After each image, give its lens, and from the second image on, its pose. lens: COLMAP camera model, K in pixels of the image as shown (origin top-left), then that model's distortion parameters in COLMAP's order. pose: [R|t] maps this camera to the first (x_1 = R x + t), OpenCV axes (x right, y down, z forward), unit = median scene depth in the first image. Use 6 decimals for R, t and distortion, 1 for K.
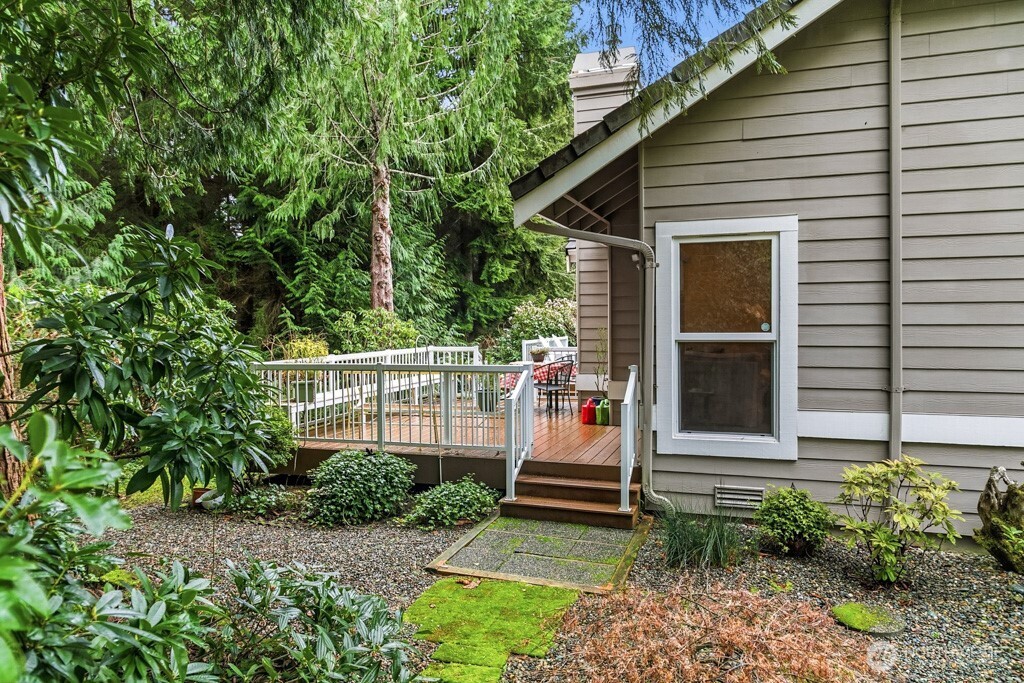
lens RADIAL K [[710.2, 0, 512.0], [0, 710.2, 341.5], [0, 0, 1]] dist [-0.001340, 0.000764]
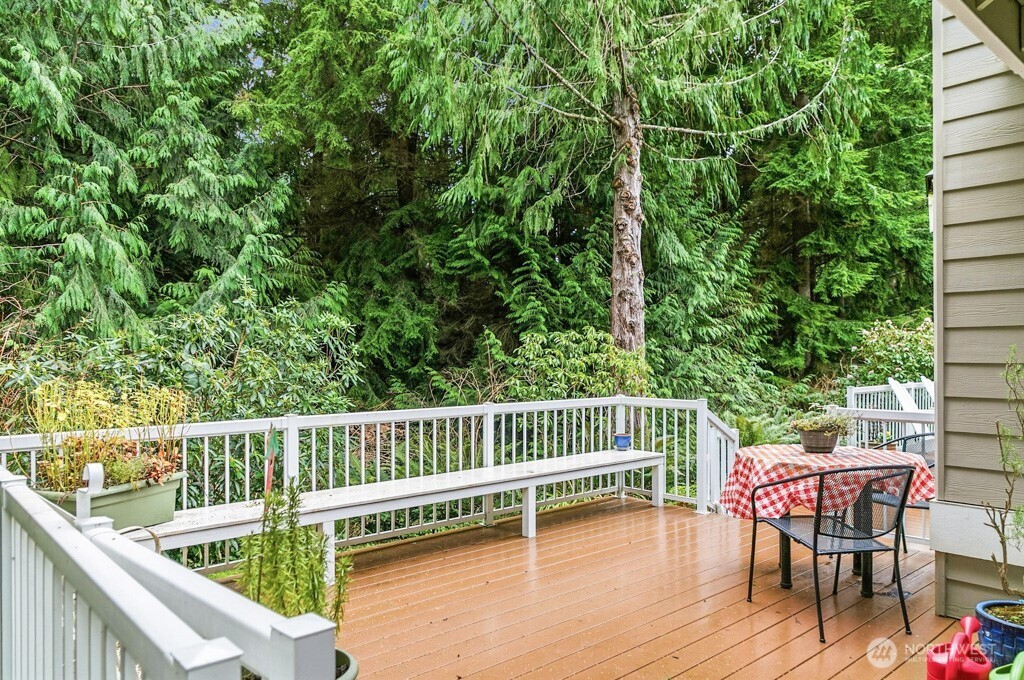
lens RADIAL K [[703.8, 0, 509.4], [0, 703.8, 356.6], [0, 0, 1]] dist [-0.000729, 0.002601]
pose [[0.868941, 0.006520, -0.494872, 0.043294], [-0.020564, 0.999525, -0.022940, -0.005201], [0.494488, 0.030110, 0.868663, 0.329022]]
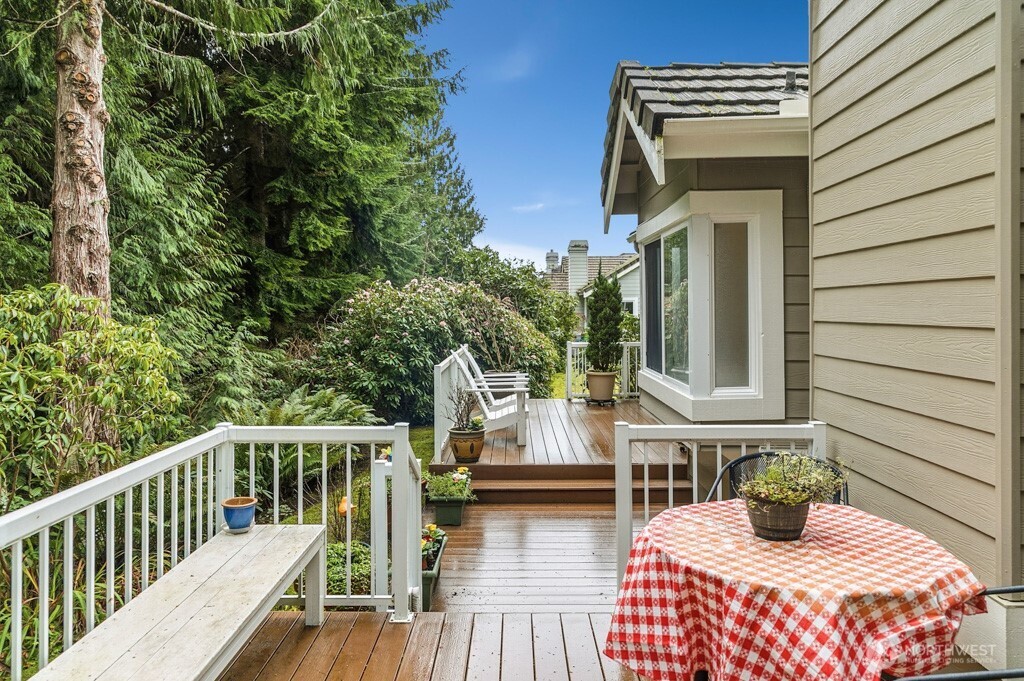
lens RADIAL K [[713.0, 0, 513.0], [0, 713.0, 307.6], [0, 0, 1]] dist [0.004107, 0.001003]
pose [[0.950595, 0.005264, 0.310389, -0.059692], [0.003643, 0.999598, -0.028110, -0.019610], [-0.310412, 0.027852, 0.950194, 0.446340]]
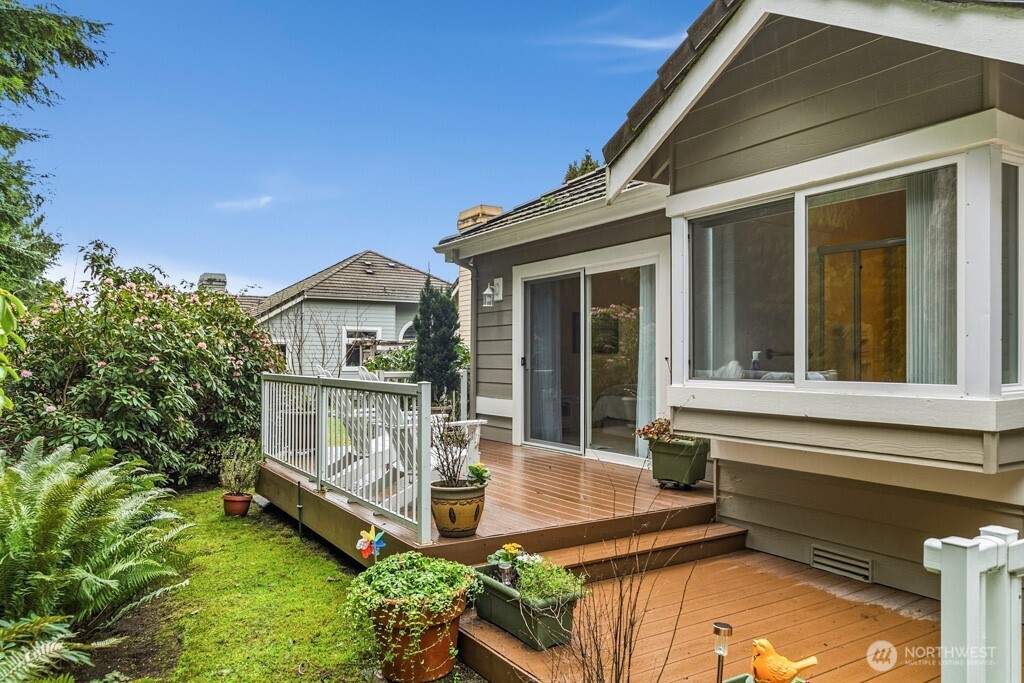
lens RADIAL K [[703.8, 0, 509.4], [0, 703.8, 358.1], [0, 0, 1]] dist [-0.000729, 0.002601]
pose [[0.637518, 0.012243, 0.770339, -0.129696], [0.012707, 0.999571, -0.026403, -0.002783], [-0.770331, 0.026621, 0.637088, 0.645749]]
